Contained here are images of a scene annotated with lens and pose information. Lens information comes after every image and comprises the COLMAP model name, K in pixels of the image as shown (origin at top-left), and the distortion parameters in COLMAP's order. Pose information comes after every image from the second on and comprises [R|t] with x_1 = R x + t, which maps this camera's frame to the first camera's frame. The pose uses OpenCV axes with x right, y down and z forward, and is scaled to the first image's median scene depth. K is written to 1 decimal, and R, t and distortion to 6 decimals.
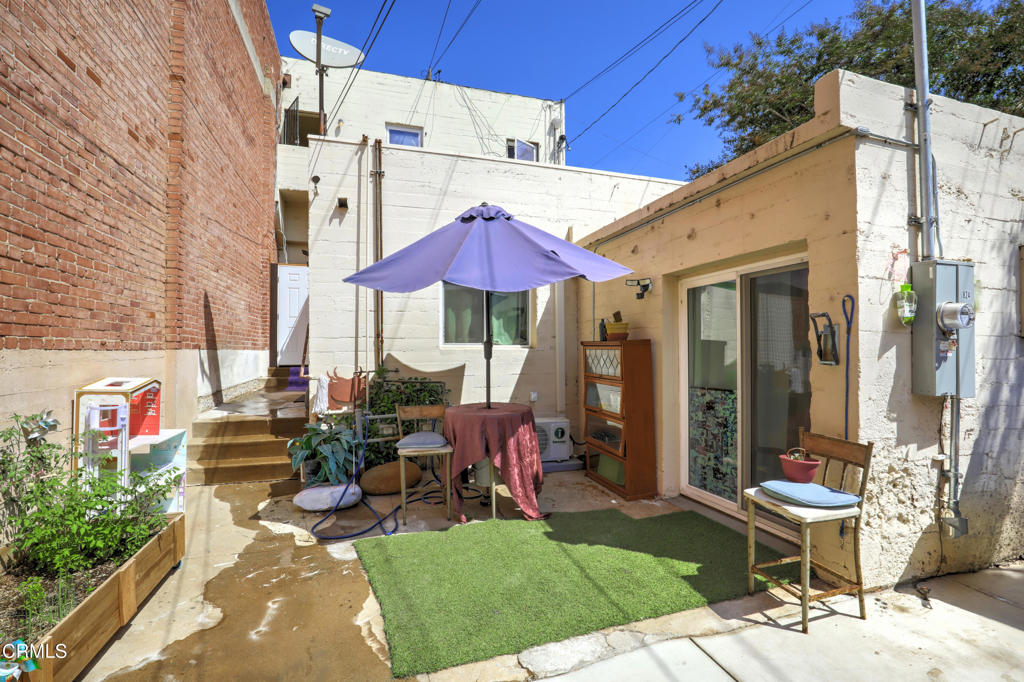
lens RADIAL K [[476.9, 0, 512.0], [0, 476.9, 341.0], [0, 0, 1]] dist [0.000457, -0.000094]
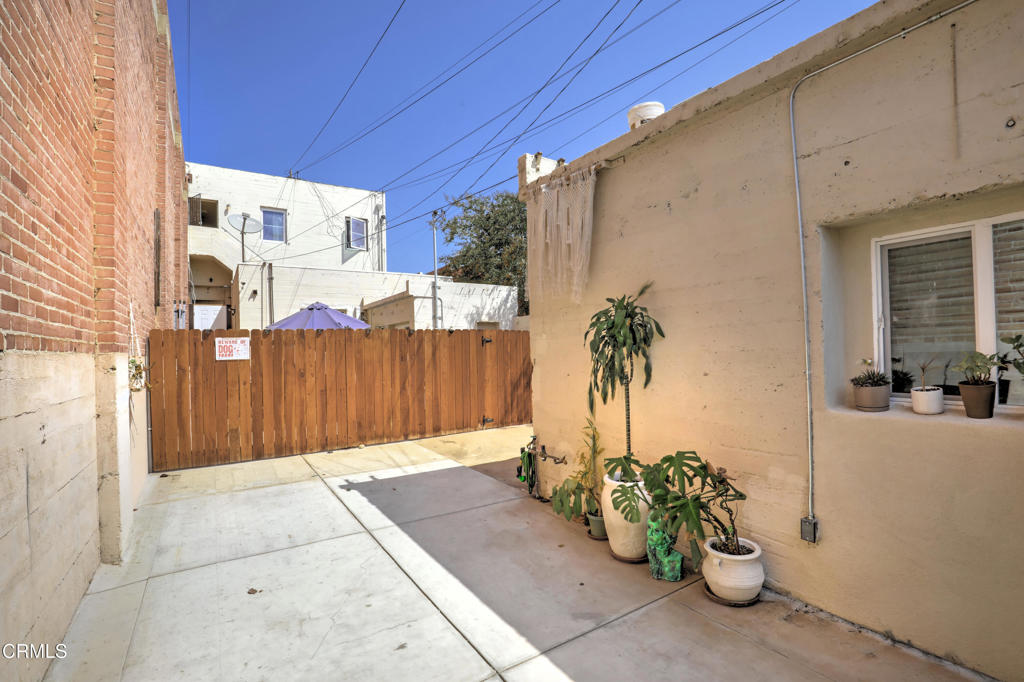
lens RADIAL K [[476.9, 0, 512.0], [0, 476.9, 341.0], [0, 0, 1]] dist [0.000457, -0.000094]
pose [[0.964728, -0.014269, 0.262862, 0.103480], [0.014750, 0.999891, 0.000140, -0.011442], [-0.262835, 0.003742, 0.964834, -0.672853]]
